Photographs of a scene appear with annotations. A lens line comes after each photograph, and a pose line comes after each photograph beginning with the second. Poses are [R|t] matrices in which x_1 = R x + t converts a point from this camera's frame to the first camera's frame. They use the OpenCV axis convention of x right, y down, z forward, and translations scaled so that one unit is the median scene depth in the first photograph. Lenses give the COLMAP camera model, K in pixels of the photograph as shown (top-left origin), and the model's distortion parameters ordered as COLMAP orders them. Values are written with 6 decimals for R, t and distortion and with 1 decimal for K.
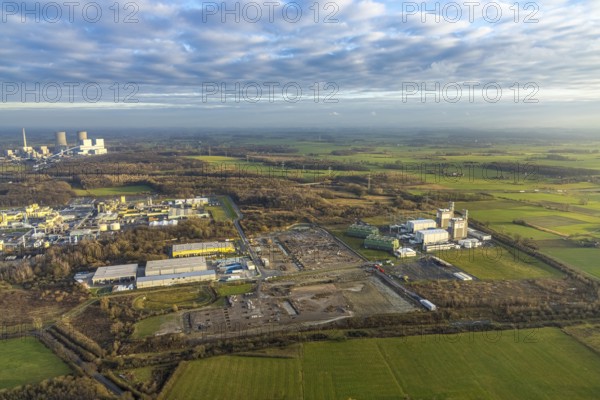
lens RADIAL K [[408.0, 0, 302.8], [0, 408.0, 200.5], [0, 0, 1]] dist [0.008567, 0.001760]
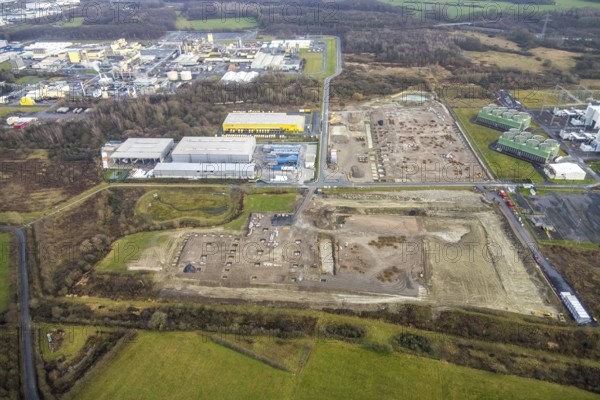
lens RADIAL K [[403.9, 0, 301.7], [0, 403.9, 199.9], [0, 0, 1]] dist [0.005011, -0.003219]
pose [[0.935280, 0.177212, -0.306344, 0.079934], [-0.045114, 0.918242, 0.393443, -0.049675], [0.351020, -0.354159, 0.866808, 0.341968]]
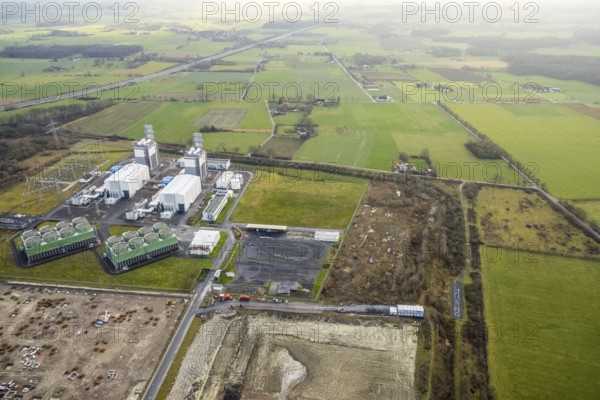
lens RADIAL K [[438.0, 0, 316.5], [0, 438.0, 200.2], [0, 0, 1]] dist [0.007987, 0.000691]
pose [[0.378747, -0.392125, 0.838325, -0.164422], [0.160453, 0.919911, 0.357796, -0.109191], [-0.911485, -0.001002, 0.411331, 0.632406]]
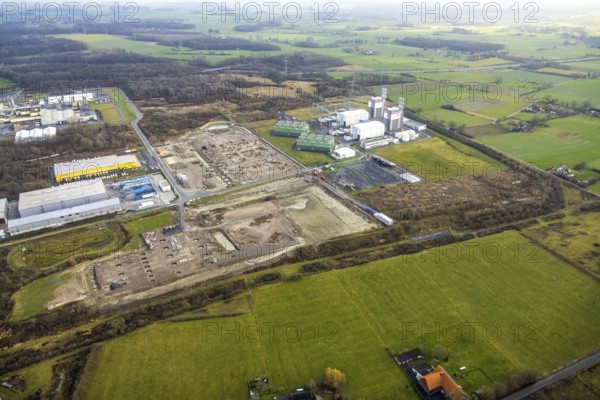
lens RADIAL K [[403.9, 0, 301.7], [0, 403.9, 199.9], [0, 0, 1]] dist [0.005011, -0.003219]
pose [[0.972356, -0.101326, 0.210373, -0.034063], [0.037433, 0.956932, 0.287890, -0.031043], [-0.230484, -0.272056, 0.934271, 0.174189]]
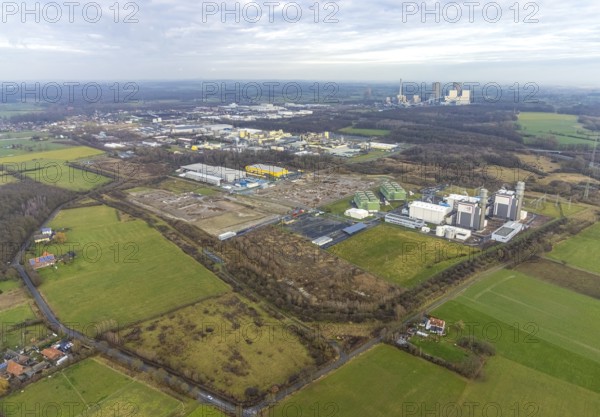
lens RADIAL K [[433.0, 0, 322.3], [0, 433.0, 208.3], [0, 0, 1]] dist [-0.001701, -0.002032]
pose [[0.539417, 0.247513, -0.804839, 0.969652], [-0.162024, 0.968470, 0.189244, -0.046424], [0.826304, 0.028322, 0.562513, 0.424817]]
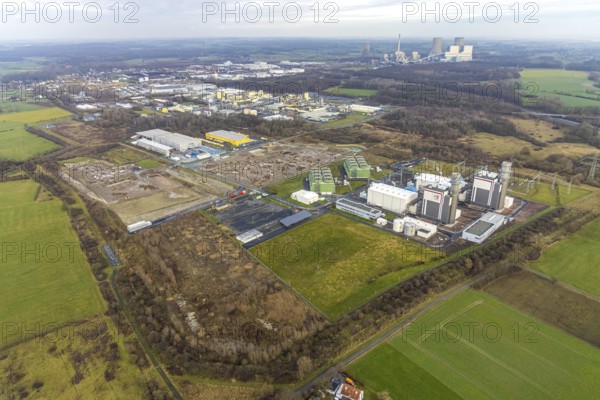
lens RADIAL K [[408.0, 0, 302.8], [0, 408.0, 200.5], [0, 0, 1]] dist [0.008567, 0.001760]
pose [[0.486147, 0.328600, -0.809743, 0.861080], [-0.159894, 0.944414, 0.287255, -0.076999], [0.859125, -0.010175, 0.511665, 0.630452]]
